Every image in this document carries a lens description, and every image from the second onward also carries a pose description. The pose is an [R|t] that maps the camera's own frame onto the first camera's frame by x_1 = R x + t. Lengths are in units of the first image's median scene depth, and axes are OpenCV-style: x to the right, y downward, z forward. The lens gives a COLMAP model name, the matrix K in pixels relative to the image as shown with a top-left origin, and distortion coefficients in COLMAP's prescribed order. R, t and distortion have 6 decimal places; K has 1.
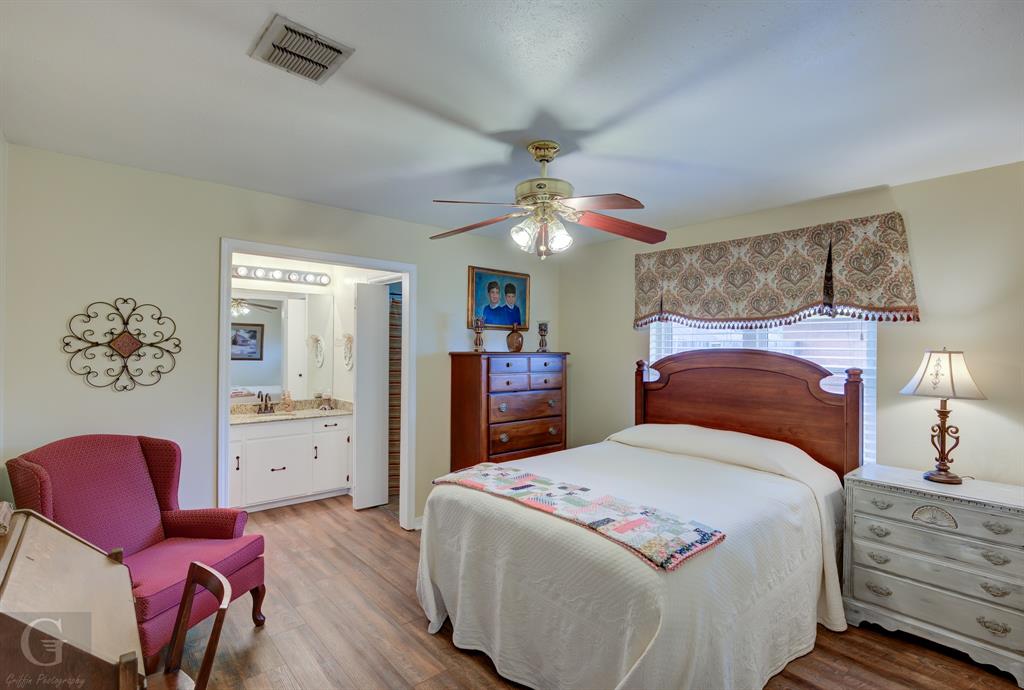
lens RADIAL K [[475.6, 0, 512.0], [0, 475.6, 345.0], [0, 0, 1]] dist [-0.003028, -0.000165]
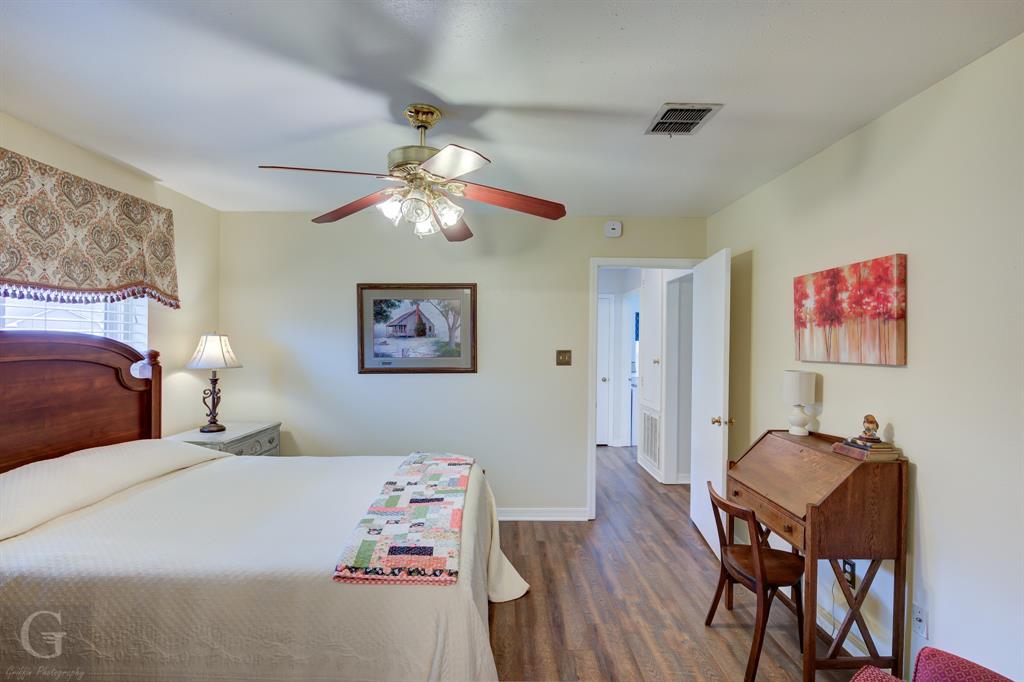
lens RADIAL K [[483.1, 0, 512.0], [0, 483.1, 341.0], [0, 0, 1]] dist [0.000682, 0.000130]
pose [[-0.766097, -0.022206, 0.642341, -0.488823], [-0.024191, 0.999691, 0.005708, 0.002920], [-0.642270, -0.011166, -0.766397, 1.186260]]
